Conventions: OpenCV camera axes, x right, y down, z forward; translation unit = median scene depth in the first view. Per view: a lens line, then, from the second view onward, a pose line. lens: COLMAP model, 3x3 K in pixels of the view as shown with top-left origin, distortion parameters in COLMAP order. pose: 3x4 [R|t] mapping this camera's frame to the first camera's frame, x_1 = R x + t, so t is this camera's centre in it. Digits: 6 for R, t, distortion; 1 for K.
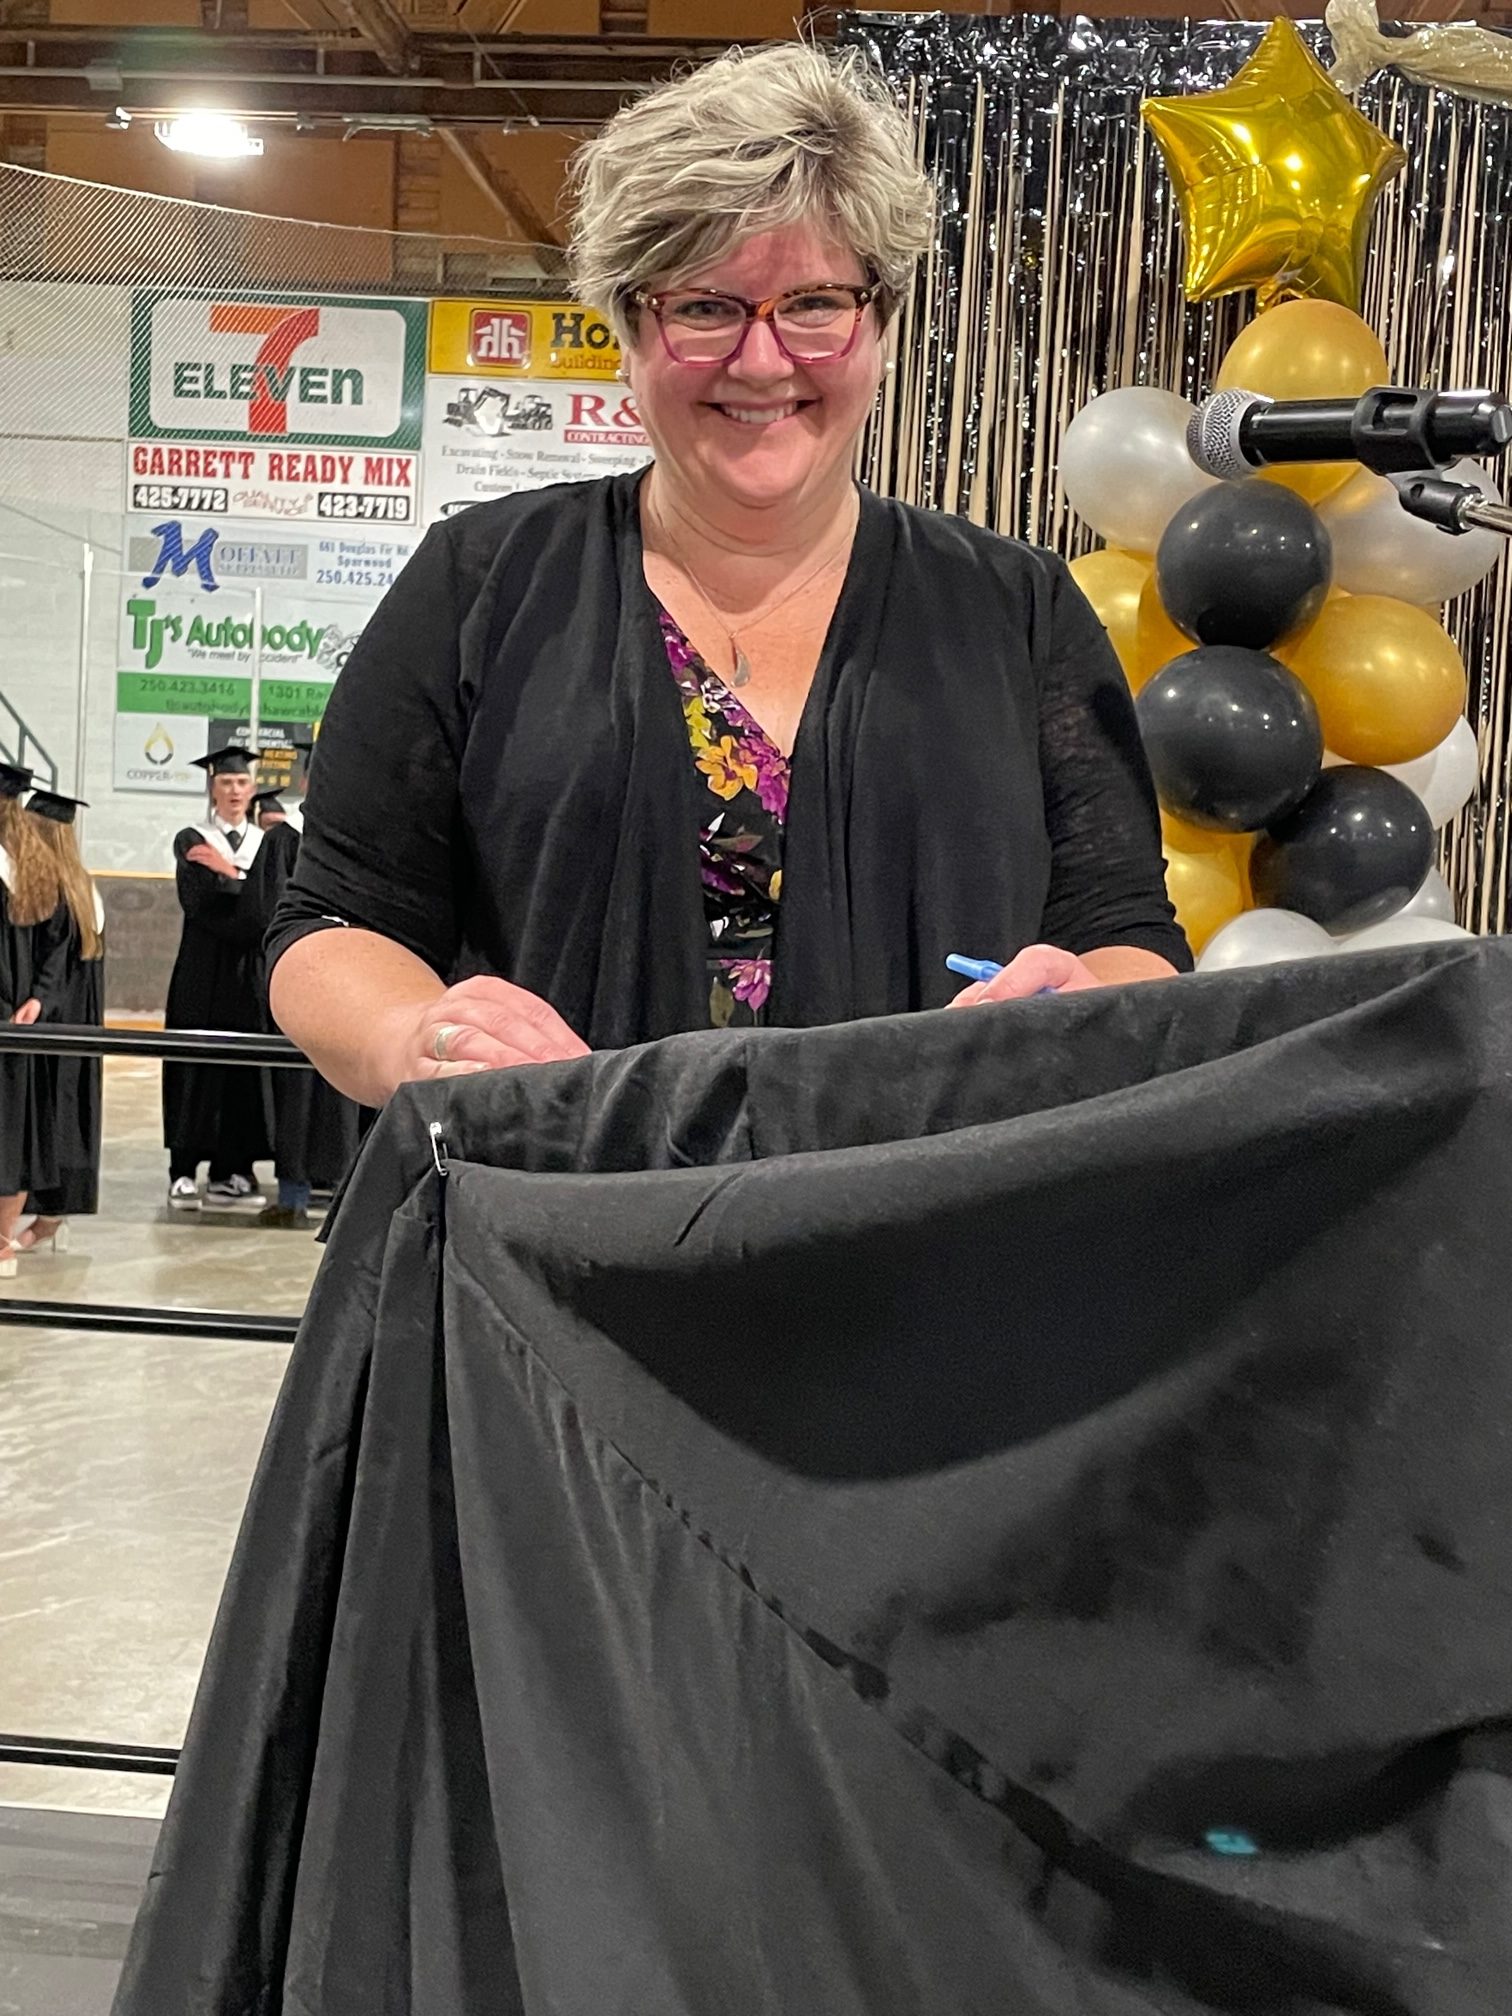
lens RADIAL K [[2640.2, 0, 756.0], [0, 2640.2, 1008.0], [0, 0, 1]] dist [0.030729, -0.019979]
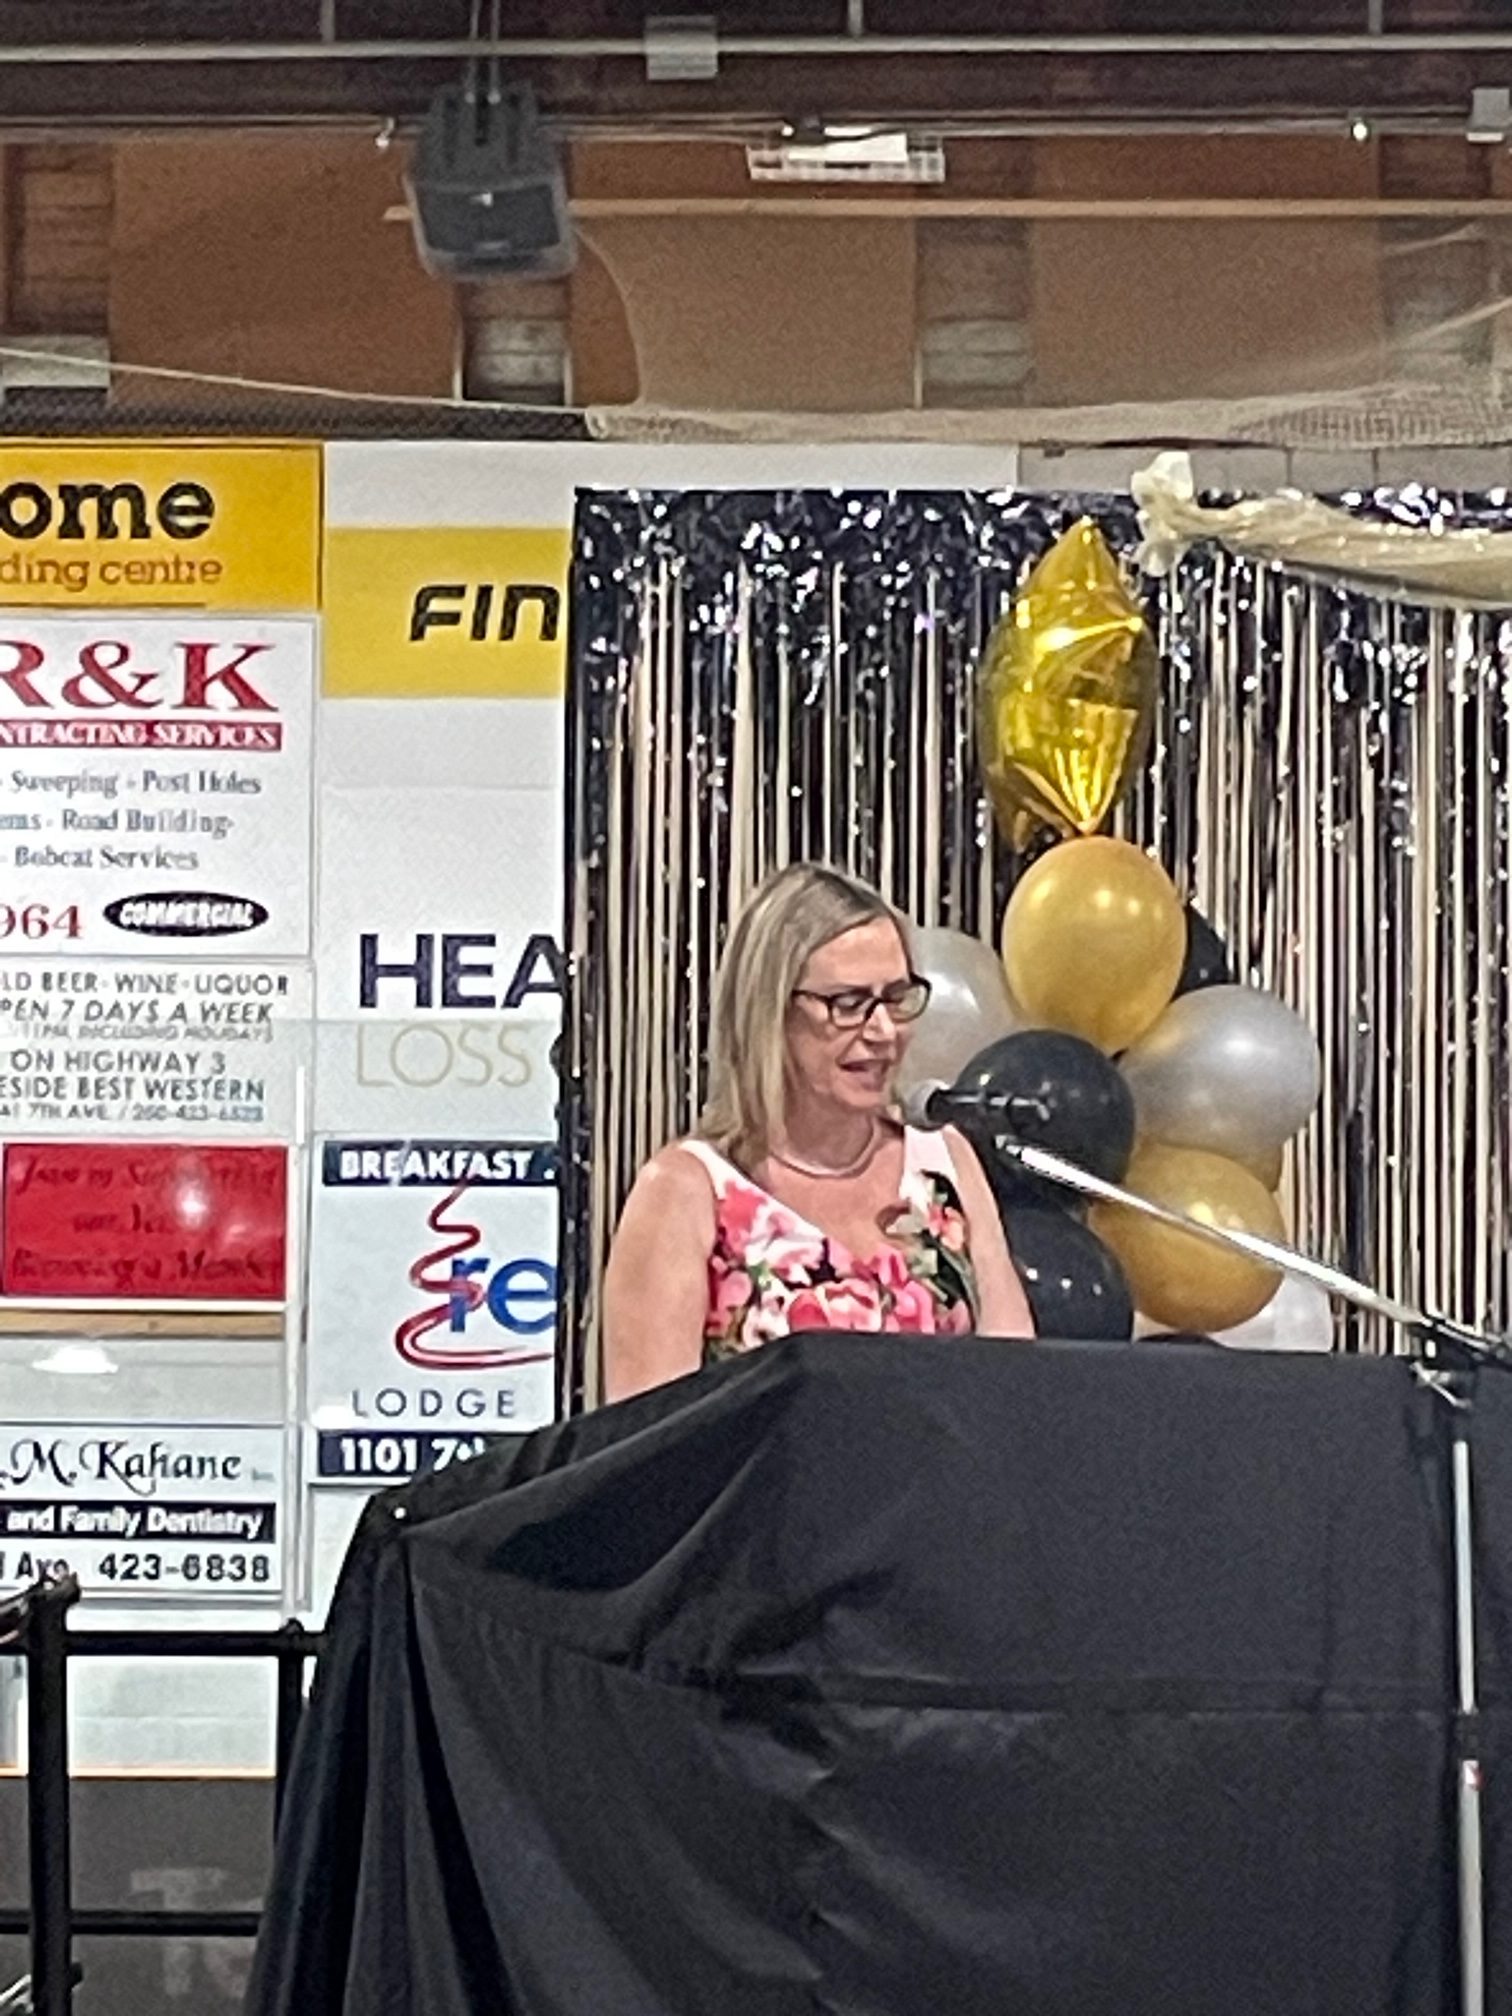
lens RADIAL K [[7708.1, 0, 756.0], [0, 7708.1, 1008.0], [0, 0, 1]] dist [0.222006, -0.785819]
pose [[0.997975, -0.035655, 0.052677, -0.049816], [0.043415, 0.987053, -0.154410, 0.187627], [-0.046490, 0.156384, 0.986602, -1.519686]]
